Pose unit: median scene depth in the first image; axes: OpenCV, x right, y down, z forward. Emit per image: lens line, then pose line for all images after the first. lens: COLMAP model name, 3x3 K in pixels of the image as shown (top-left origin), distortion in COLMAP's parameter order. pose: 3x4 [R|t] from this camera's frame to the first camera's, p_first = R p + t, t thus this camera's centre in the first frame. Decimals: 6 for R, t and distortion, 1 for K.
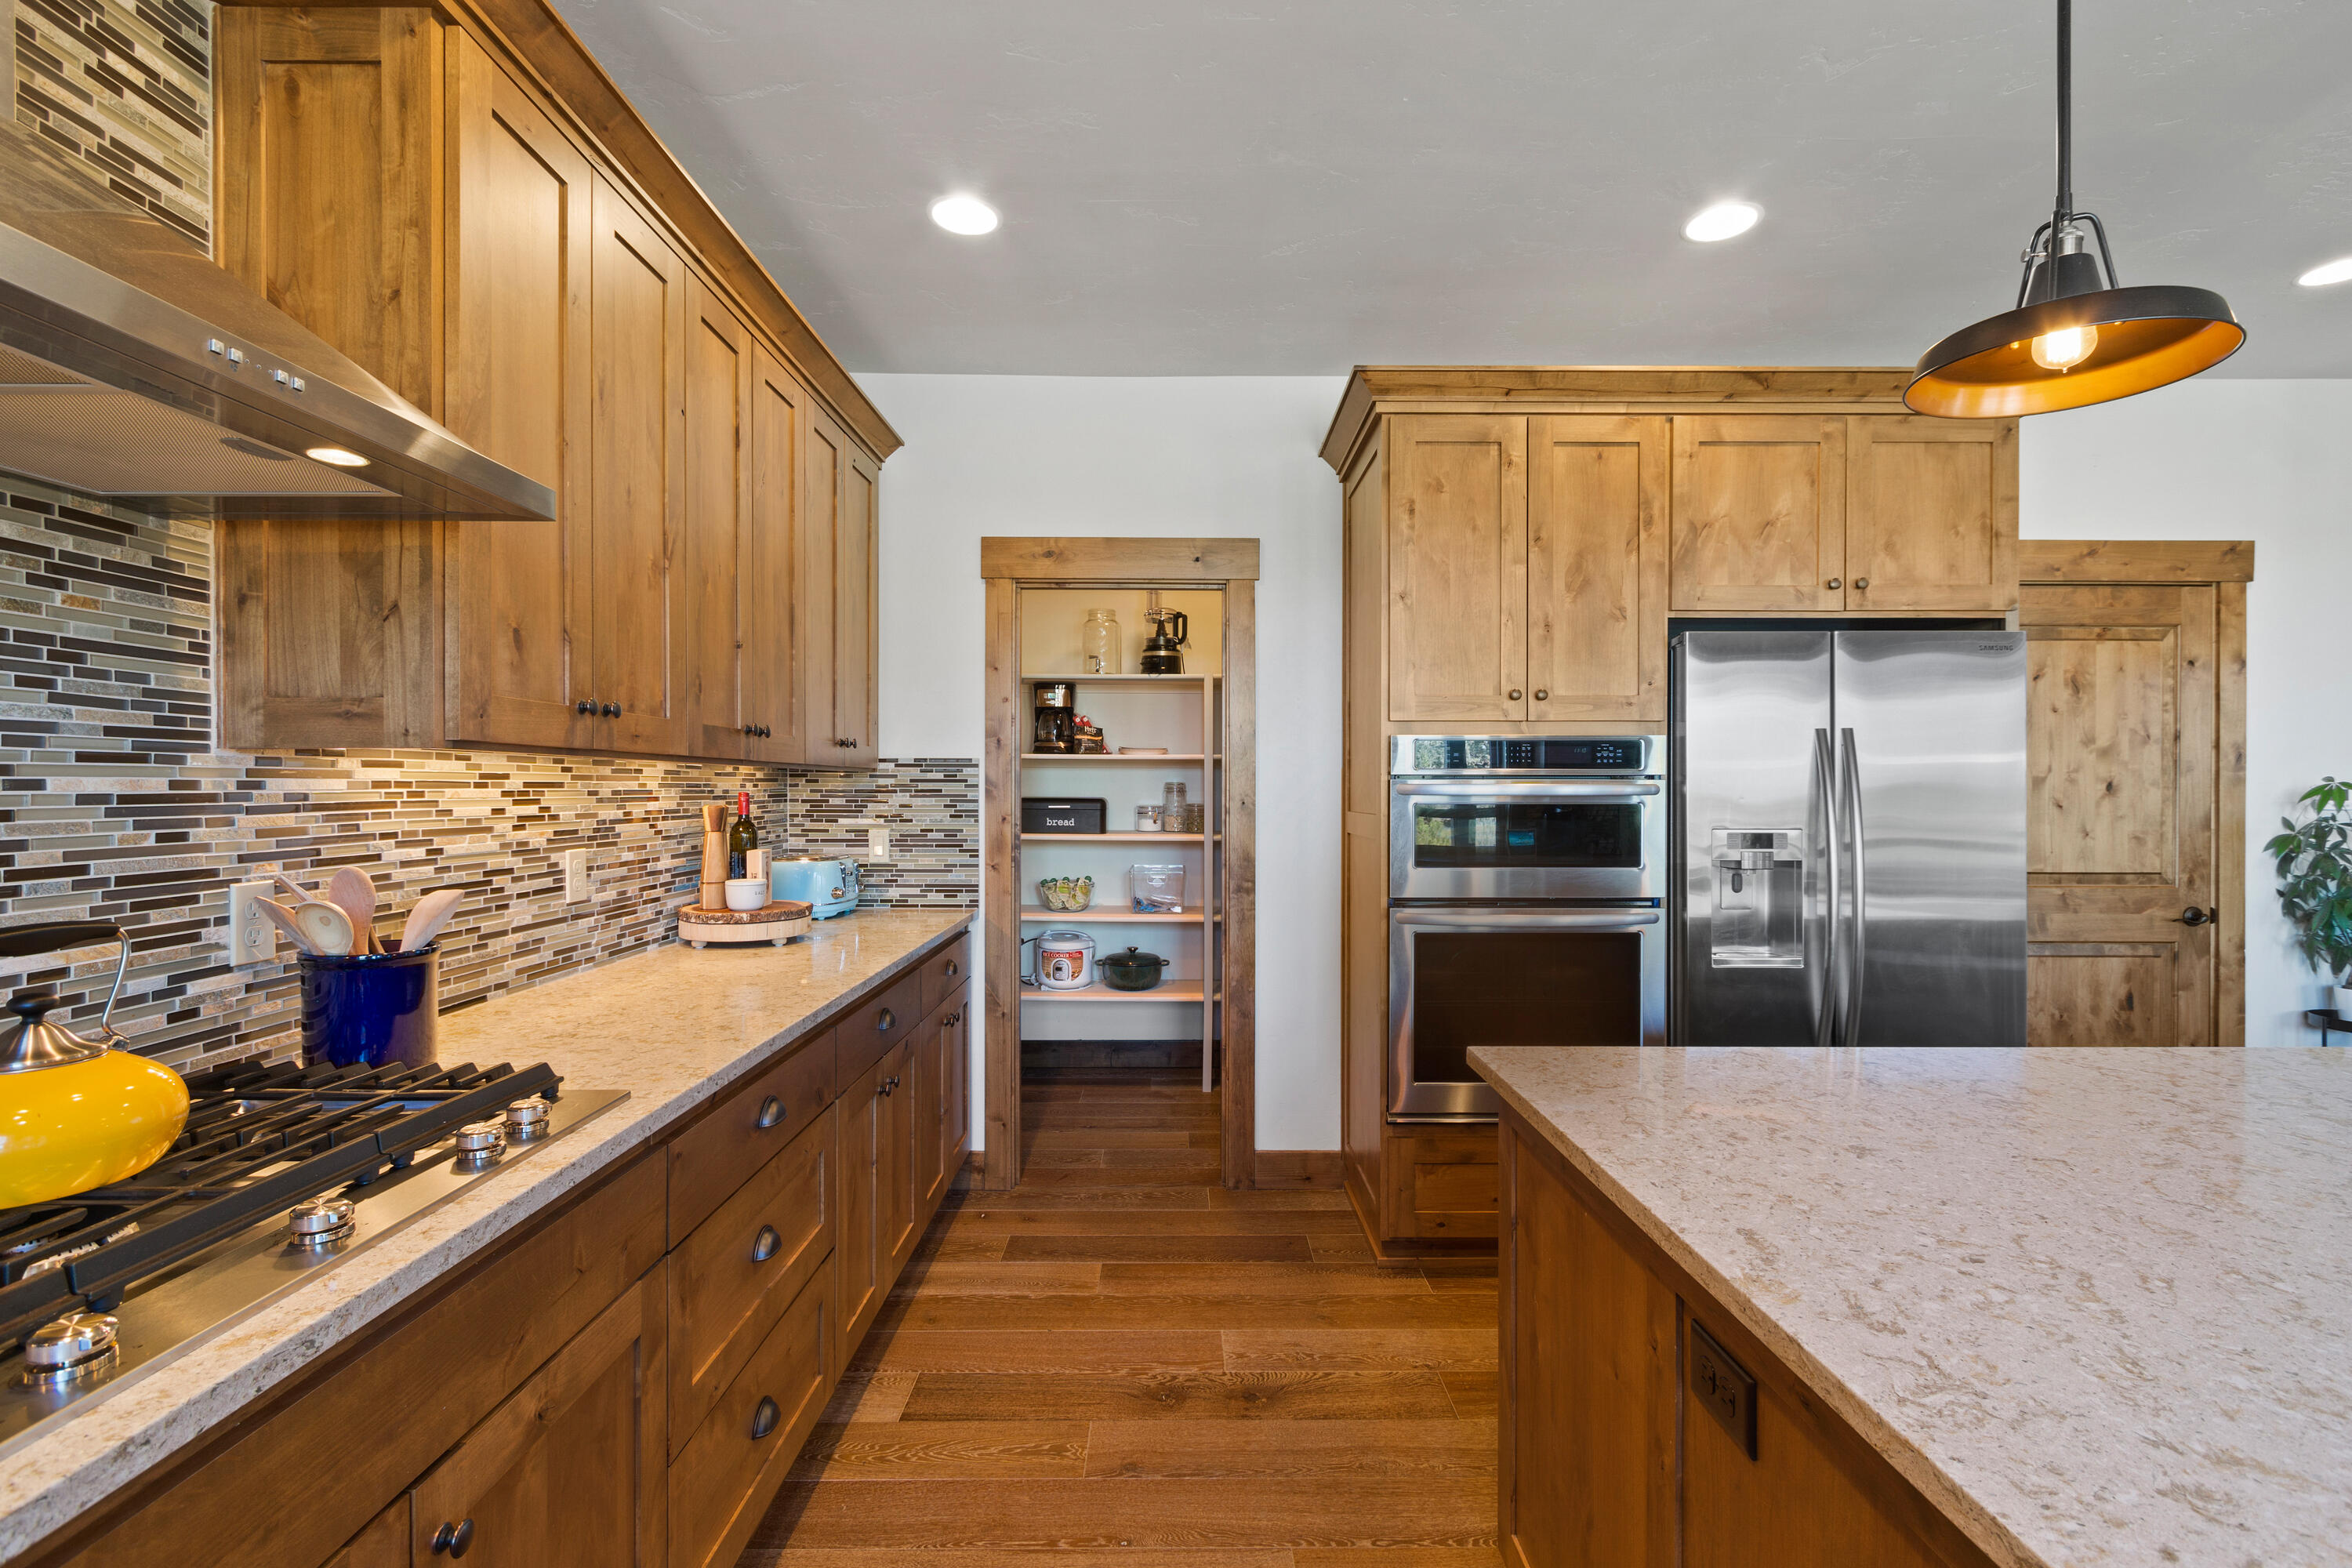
lens RADIAL K [[1066.6, 0, 1187.9], [0, 1066.6, 790.1], [0, 0, 1]] dist [0.001830, 0.001486]
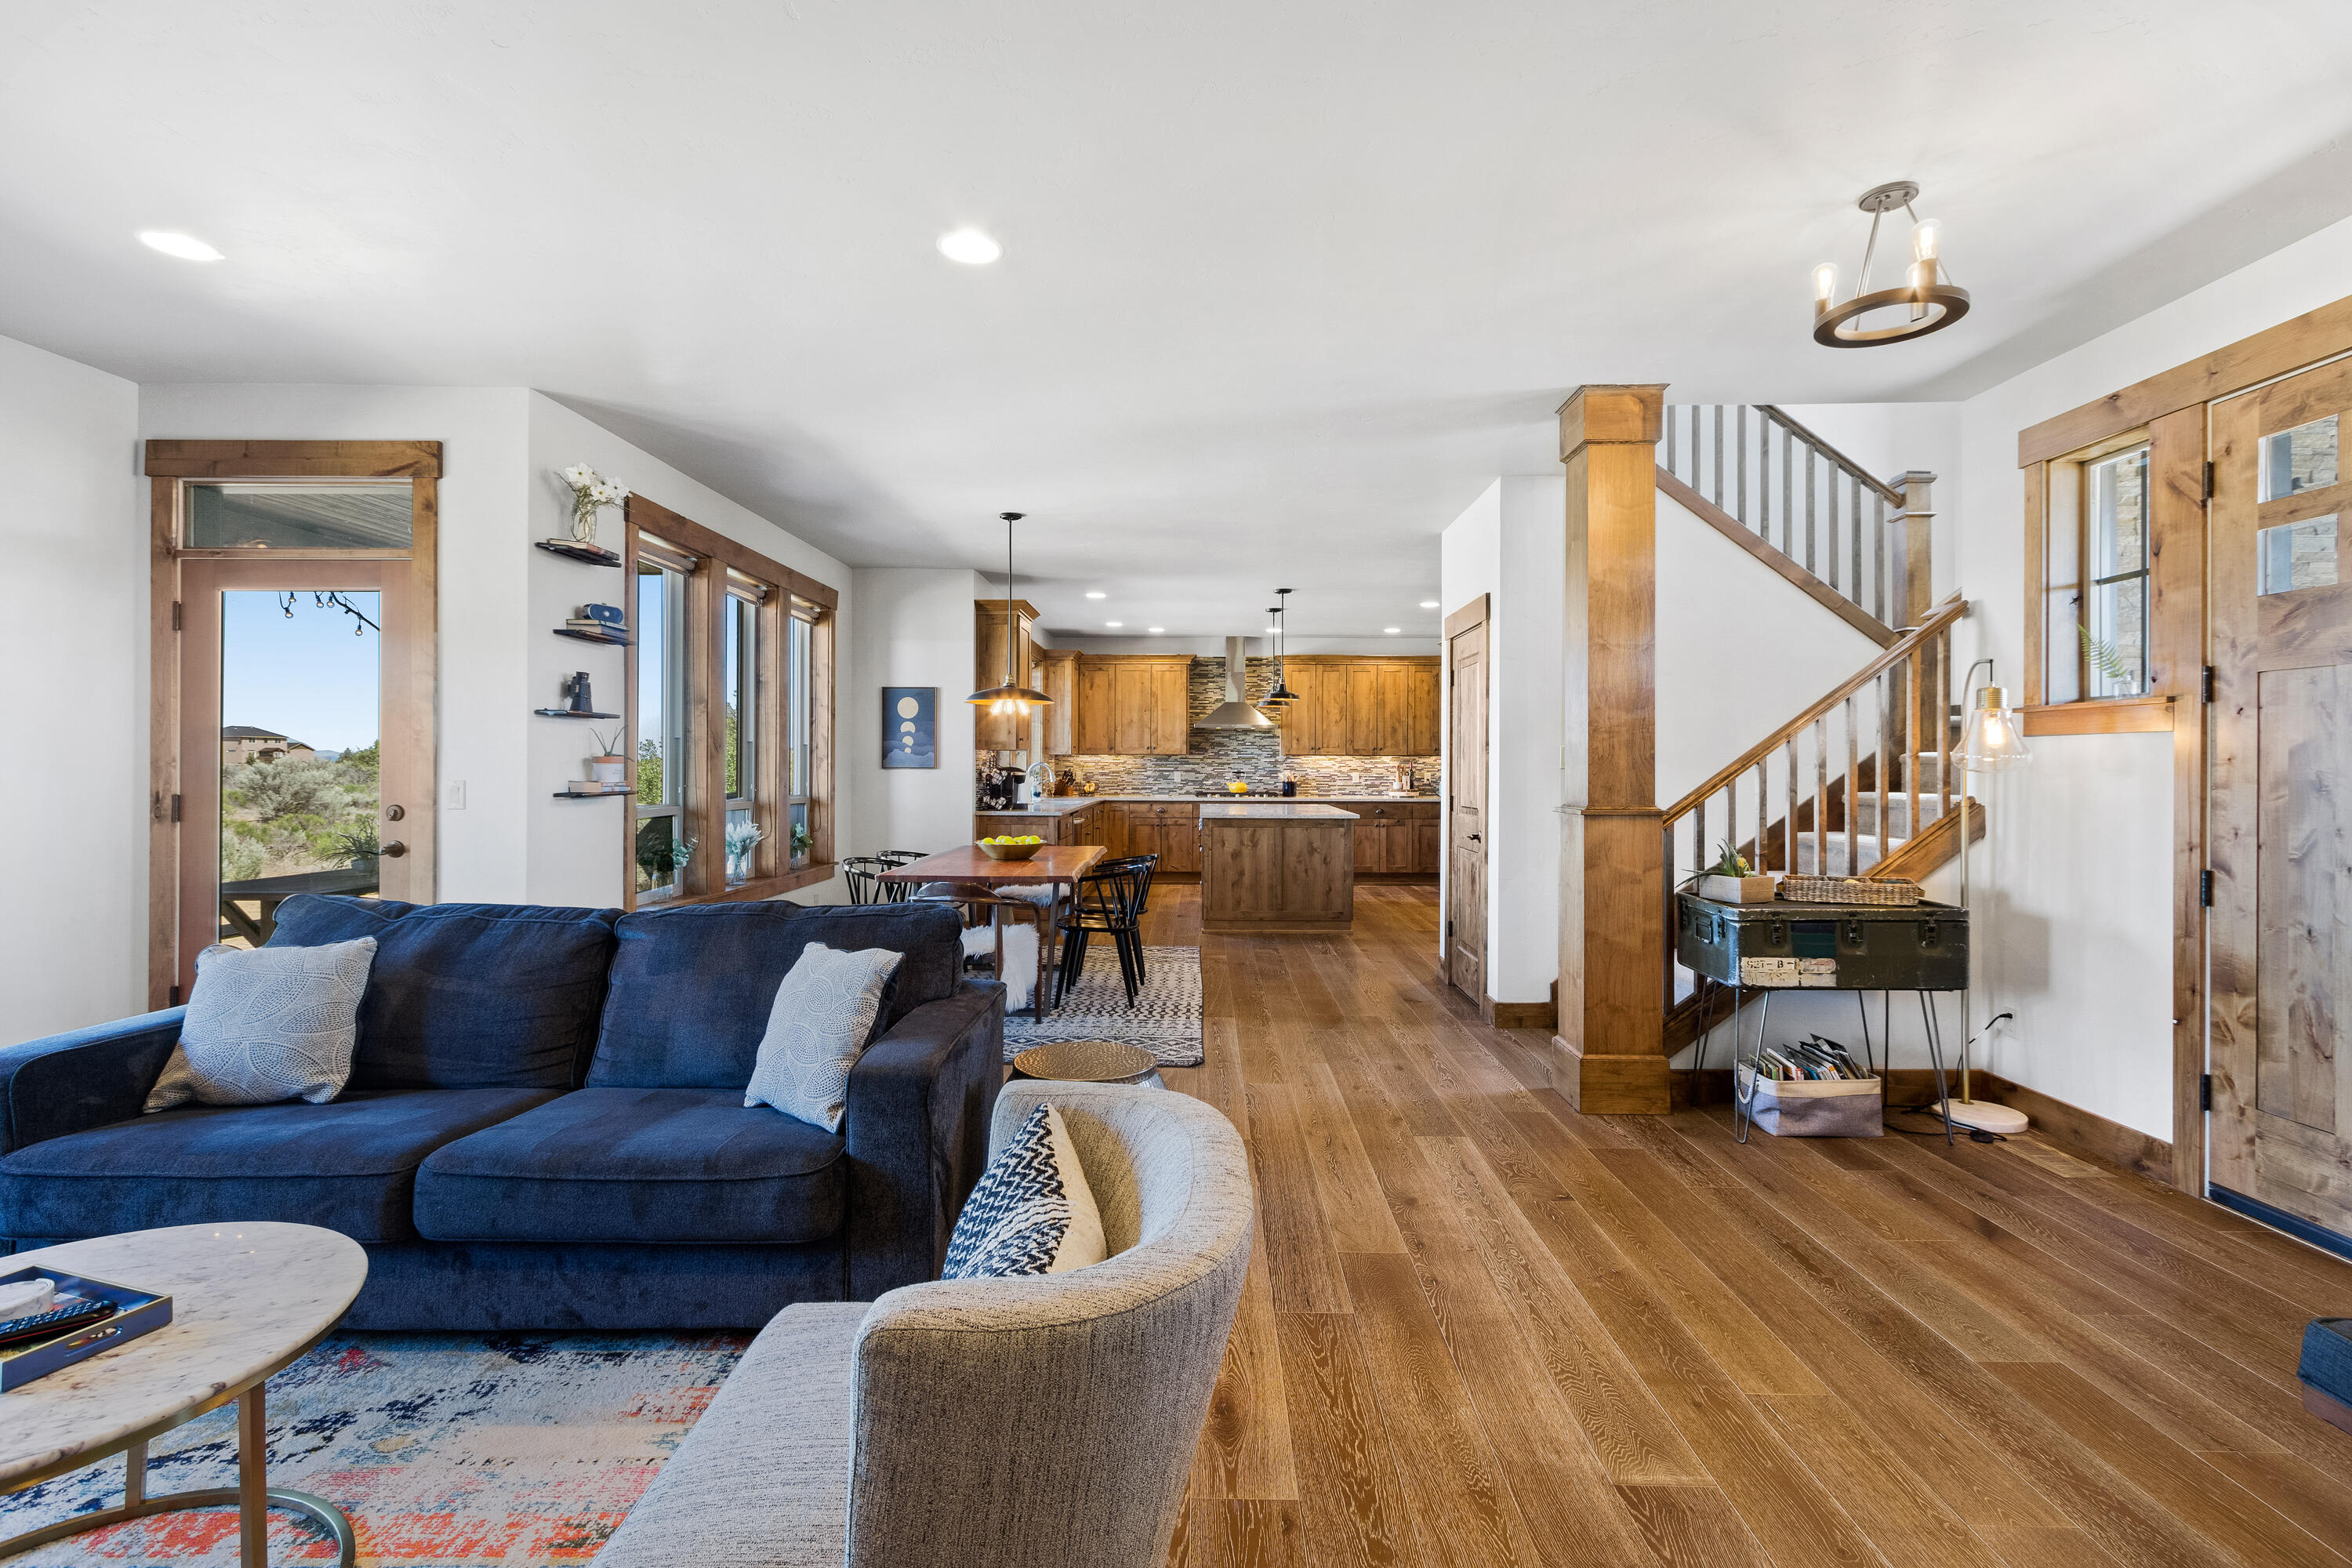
lens RADIAL K [[1066.6, 0, 1207.6], [0, 1066.6, 751.5], [0, 0, 1]] dist [0.001830, 0.001486]
pose [[-0.005918, -0.013765, -0.999888, 4.975965], [-0.006903, 0.999882, -0.013724, 0.031092], [0.999959, 0.006821, -0.006012, 0.325349]]
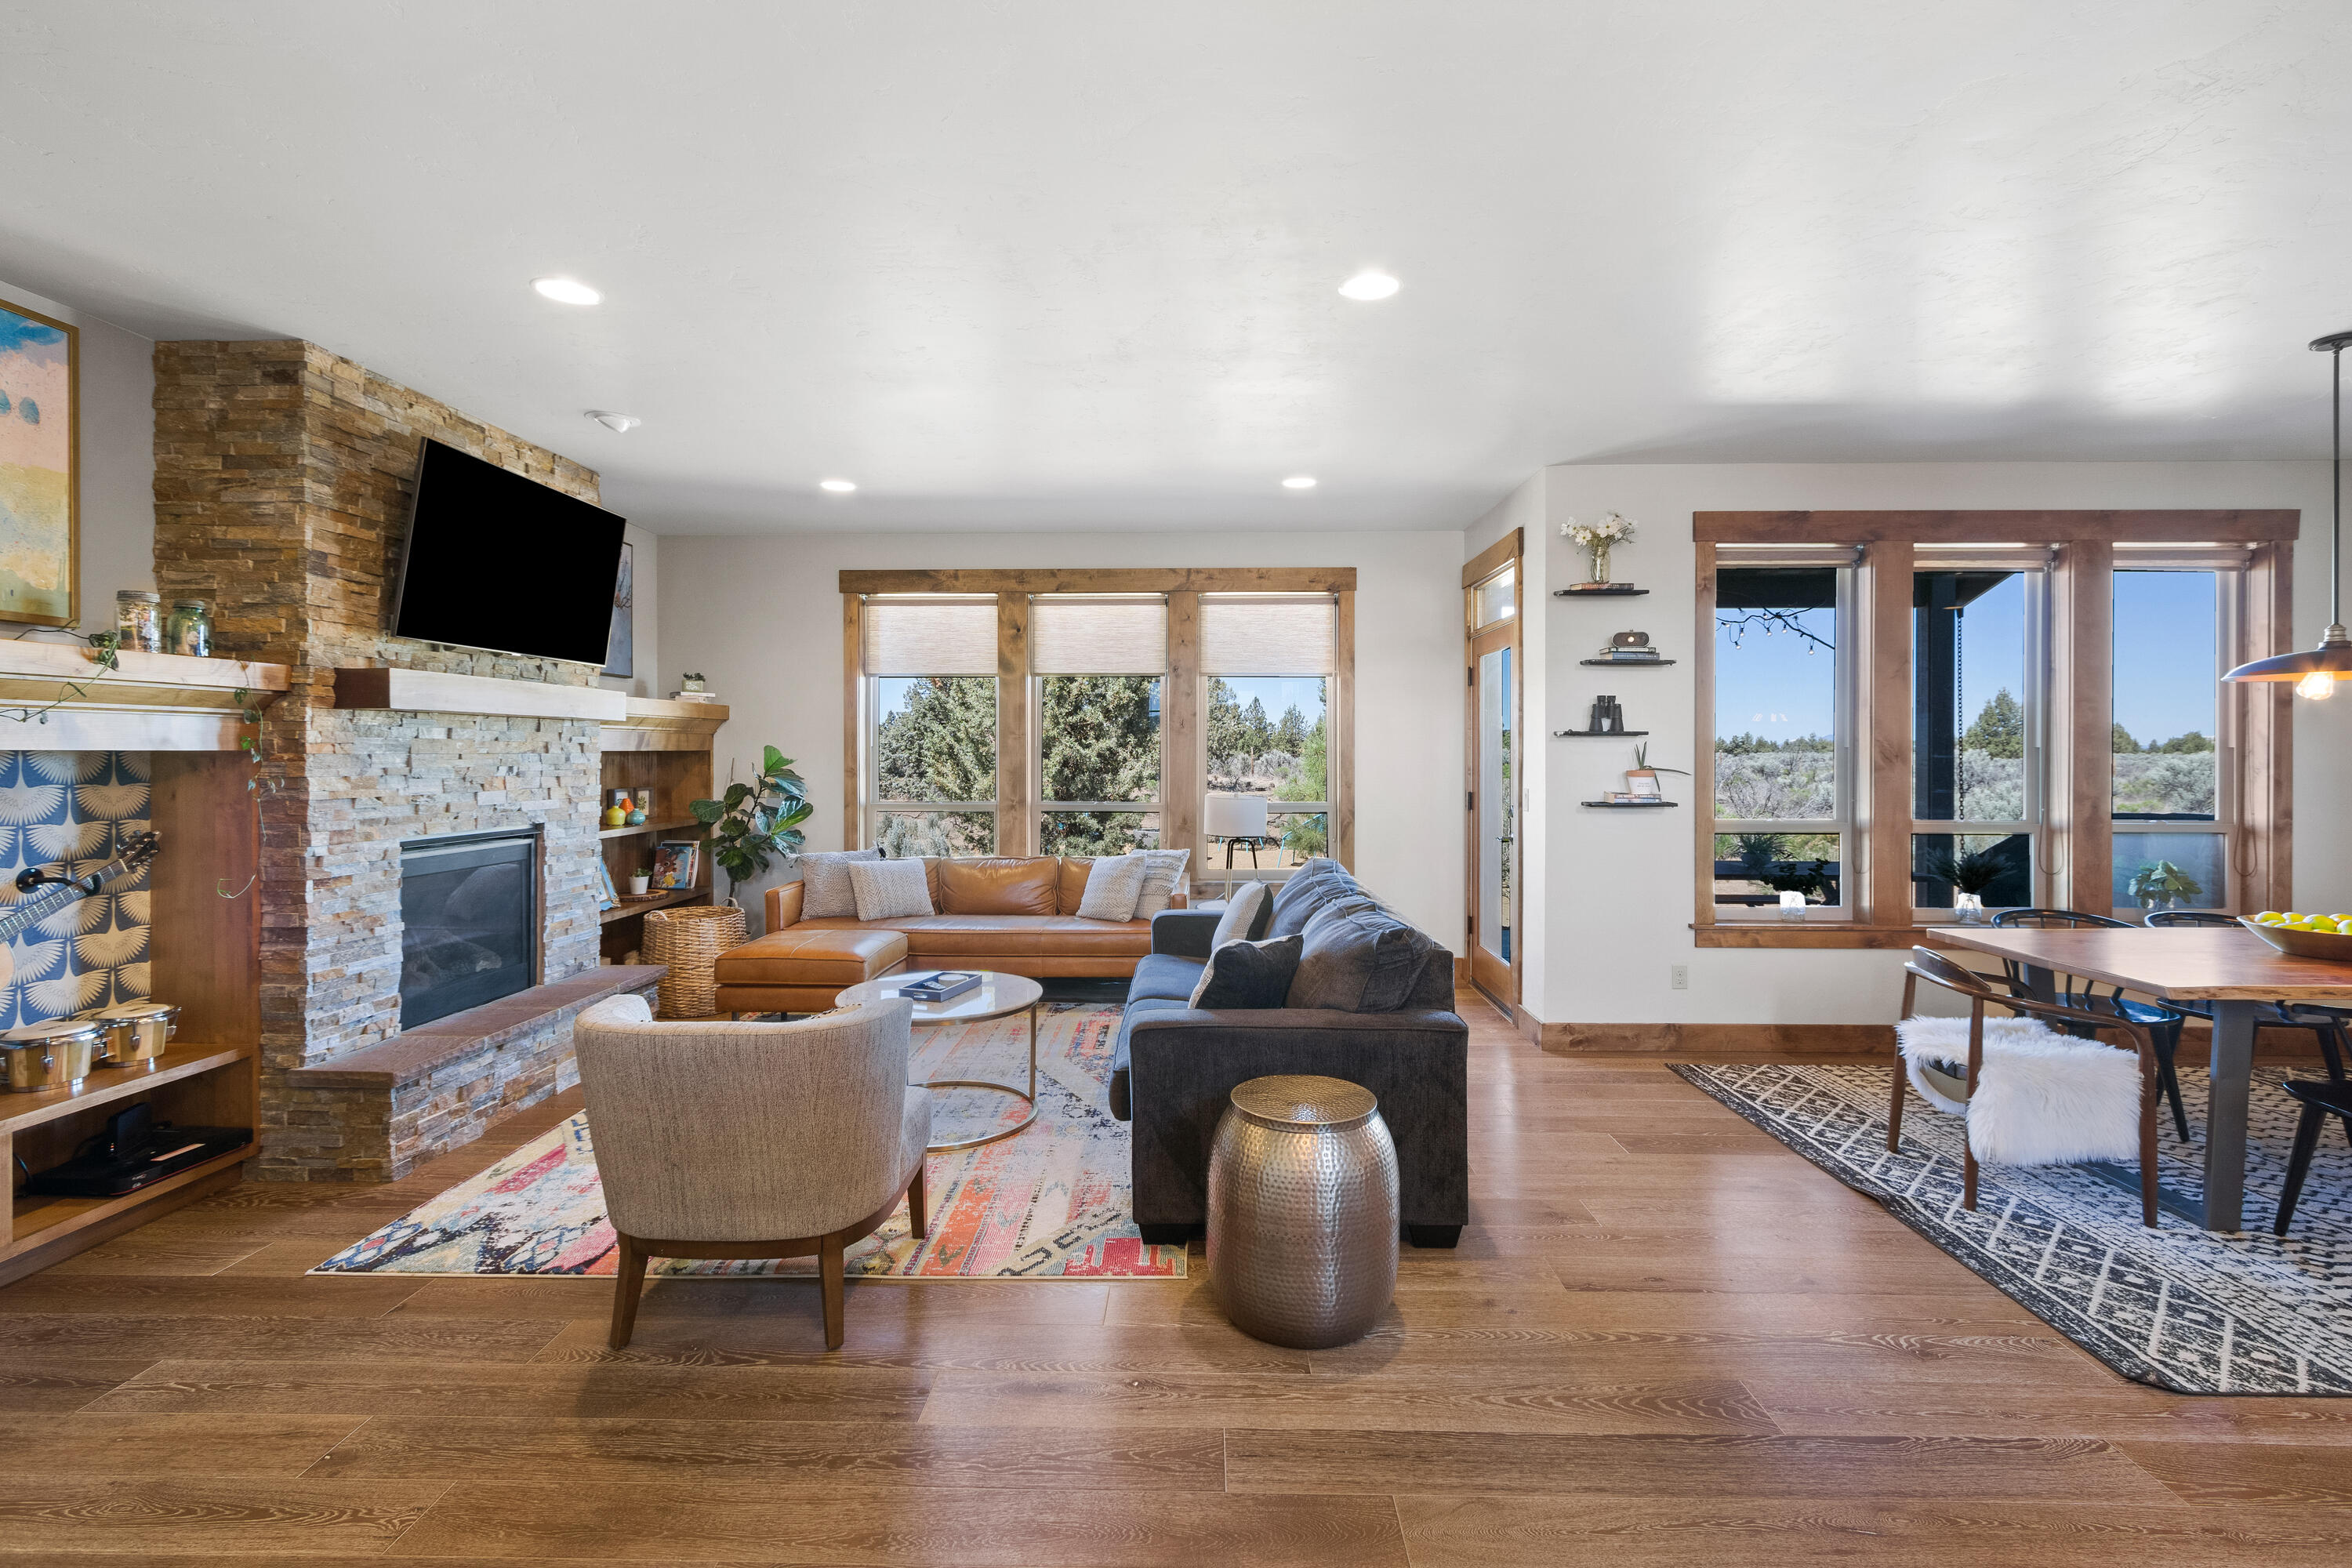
lens RADIAL K [[1066.6, 0, 1176.2], [0, 1066.6, 763.2], [0, 0, 1]] dist [0.001830, 0.001486]
pose [[-0.999293, 0.000514, 0.037587, 3.793780], [0.000981, 0.999923, 0.012405, -0.024158], [-0.037578, 0.012433, -0.999216, 1.423552]]
